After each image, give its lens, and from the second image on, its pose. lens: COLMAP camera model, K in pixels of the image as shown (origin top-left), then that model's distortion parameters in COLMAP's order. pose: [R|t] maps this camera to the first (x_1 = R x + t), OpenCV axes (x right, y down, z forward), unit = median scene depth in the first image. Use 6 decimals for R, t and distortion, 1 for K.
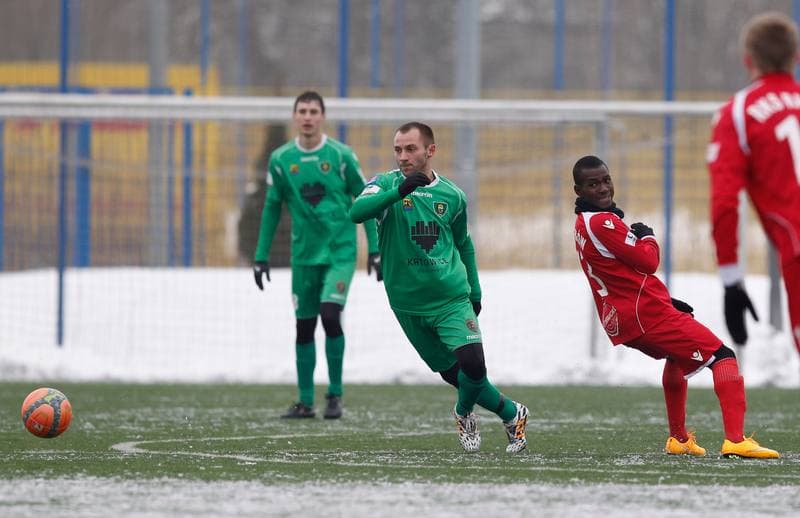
lens RADIAL K [[358.5, 0, 400.0], [0, 358.5, 259.7], [0, 0, 1]] dist [-0.001633, 0.000568]
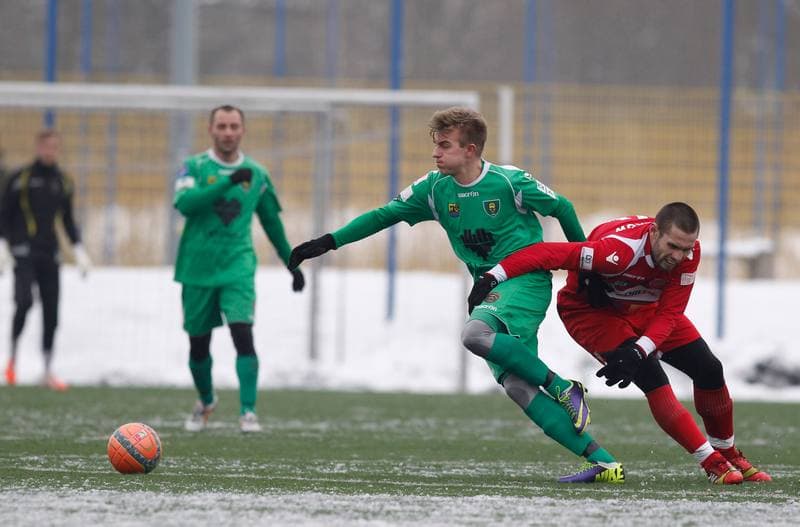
lens RADIAL K [[376.9, 0, 400.0], [0, 376.9, 262.8], [0, 0, 1]] dist [-0.000656, 0.000097]
pose [[0.999944, 0.010443, 0.001651, 0.808375], [-0.010447, 0.999942, 0.002767, 0.010956], [-0.001622, -0.002784, 0.999995, 0.001827]]
